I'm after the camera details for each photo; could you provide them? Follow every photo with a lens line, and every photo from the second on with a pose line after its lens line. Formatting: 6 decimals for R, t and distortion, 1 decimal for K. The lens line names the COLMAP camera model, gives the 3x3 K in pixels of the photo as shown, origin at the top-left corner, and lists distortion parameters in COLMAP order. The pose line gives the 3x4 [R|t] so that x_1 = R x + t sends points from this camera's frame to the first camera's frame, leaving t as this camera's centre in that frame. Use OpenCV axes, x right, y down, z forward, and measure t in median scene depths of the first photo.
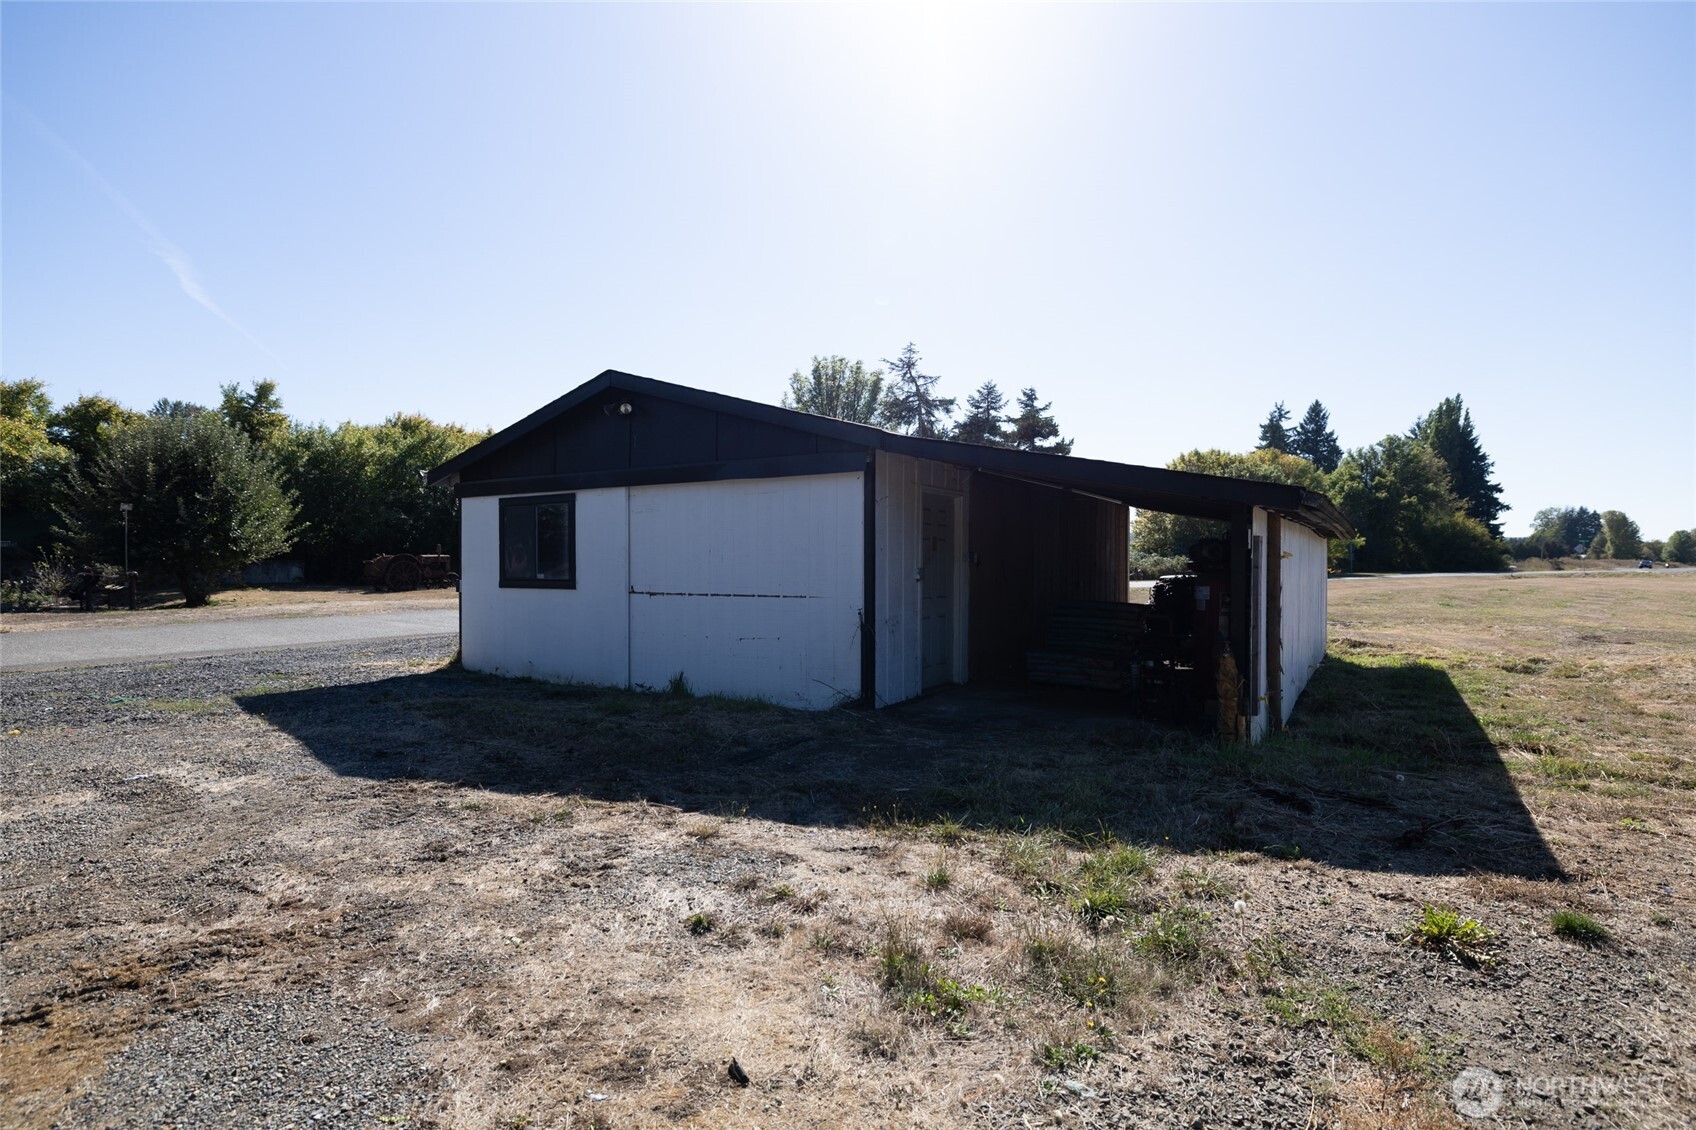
lens RADIAL K [[873.4, 0, 849.5], [0, 873.4, 554.3], [0, 0, 1]] dist [-0.003510, -0.000398]
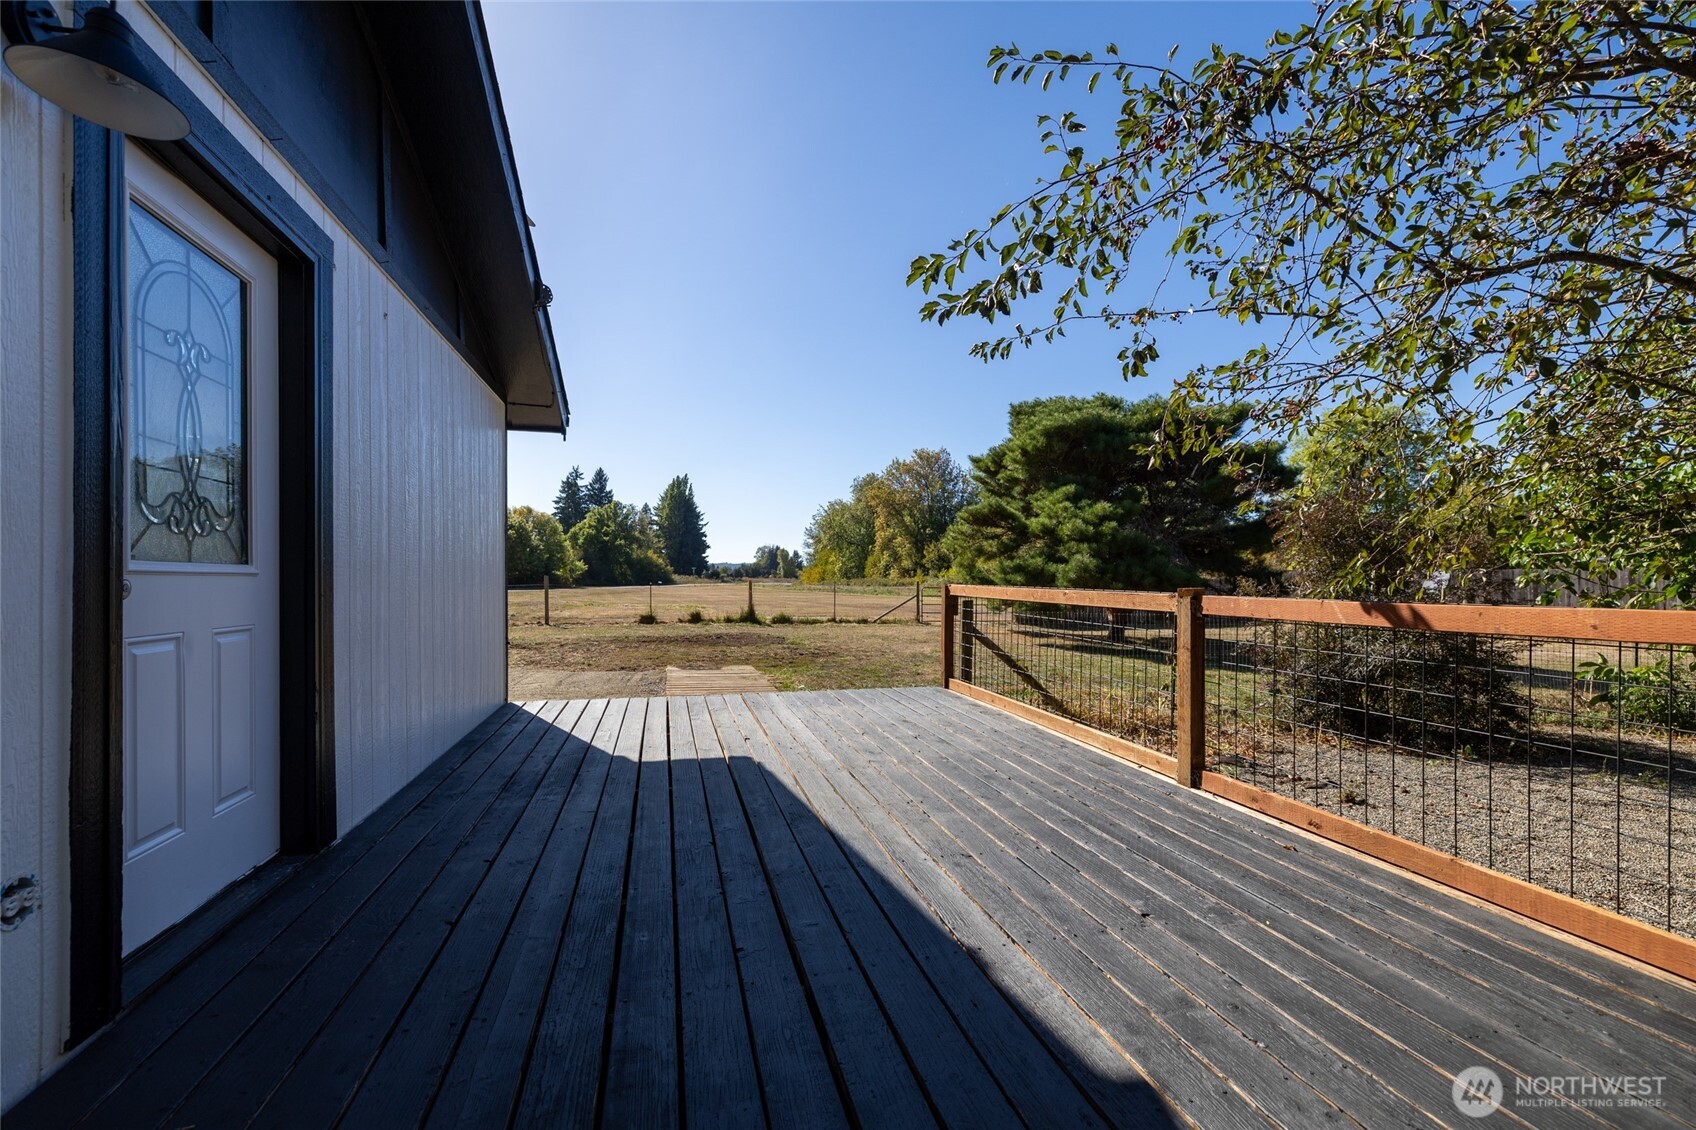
lens RADIAL K [[723.0, 0, 850.2], [0, 723.0, 580.1], [0, 0, 1]] dist [0.000995, 0.000181]
pose [[0.719837, -0.002408, 0.694139, 0.004176], [-0.003376, 0.999970, 0.006970, -0.000899], [-0.694135, -0.007361, 0.719808, -0.160221]]
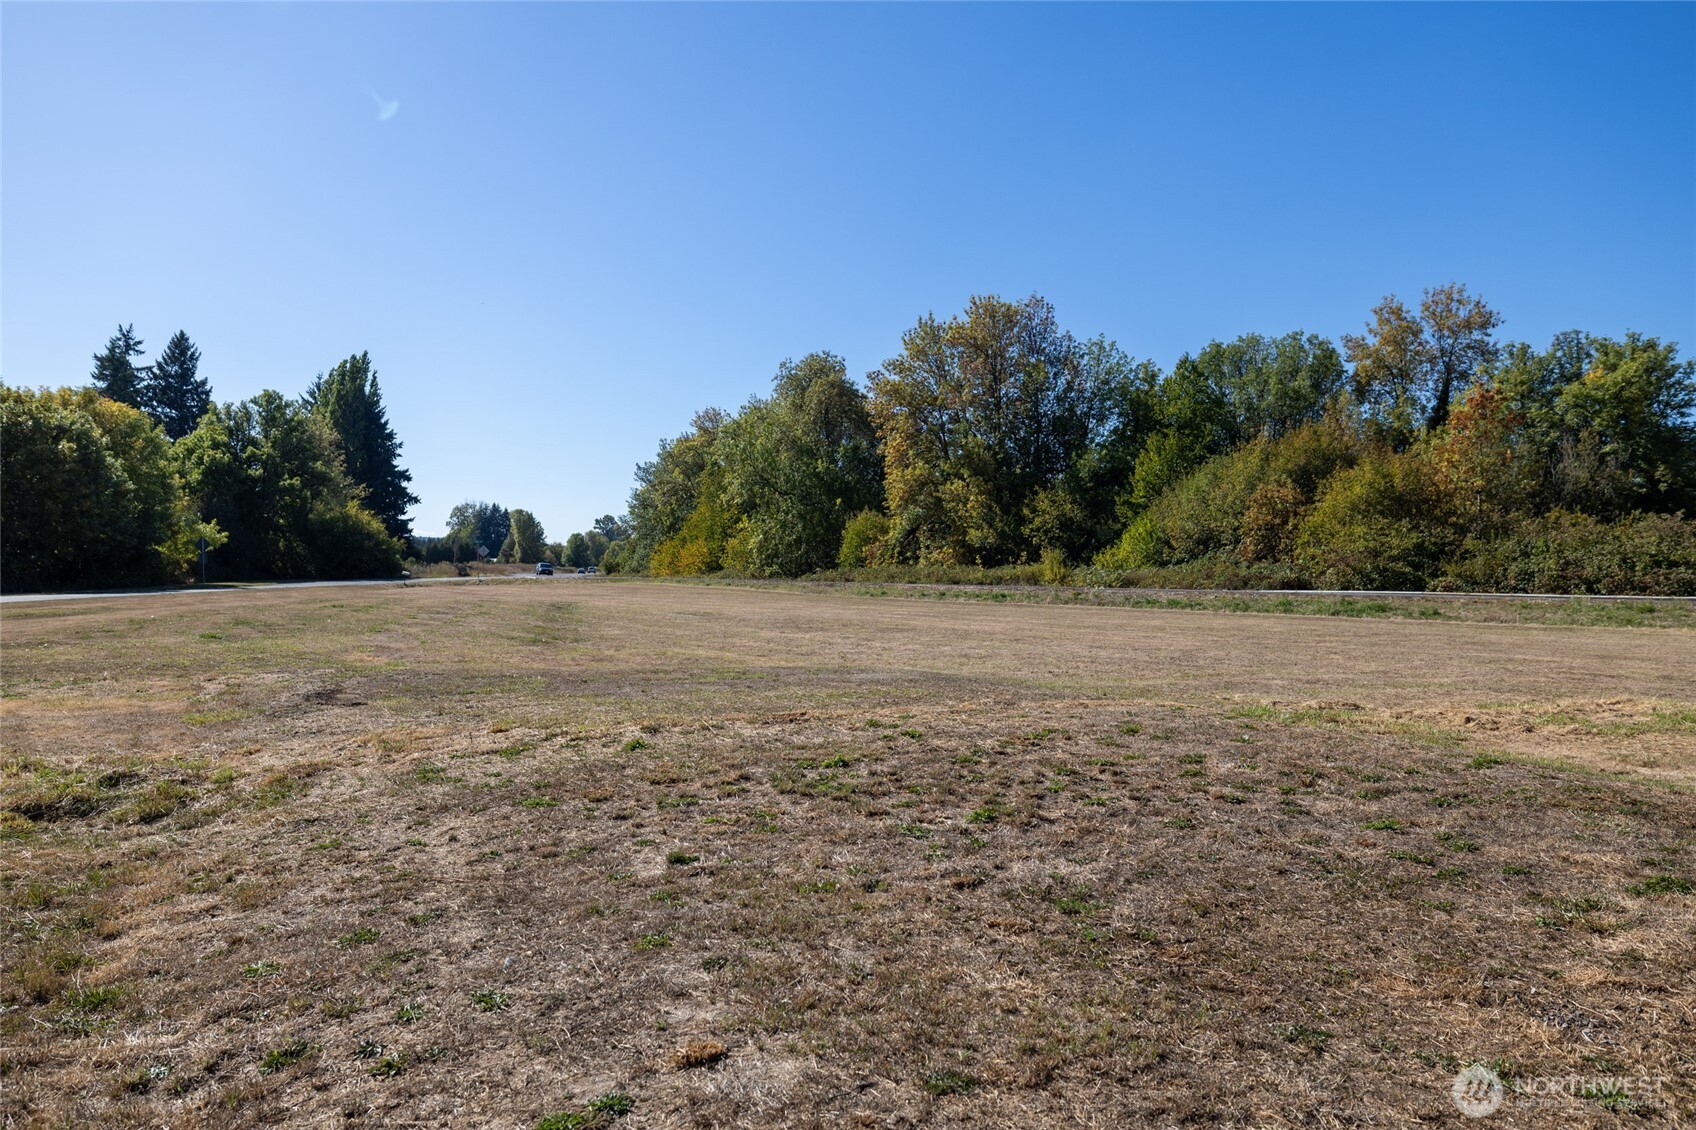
lens RADIAL K [[1236.1, 0, 846.5], [0, 1236.1, 569.3], [0, 0, 1]] dist [-0.002950, -0.001011]
pose [[0.562749, 0.000170, 0.826628, 0.027786], [-0.009582, 0.999934, 0.006317, 0.000044], [-0.826573, -0.011475, 0.562713, 0.018271]]
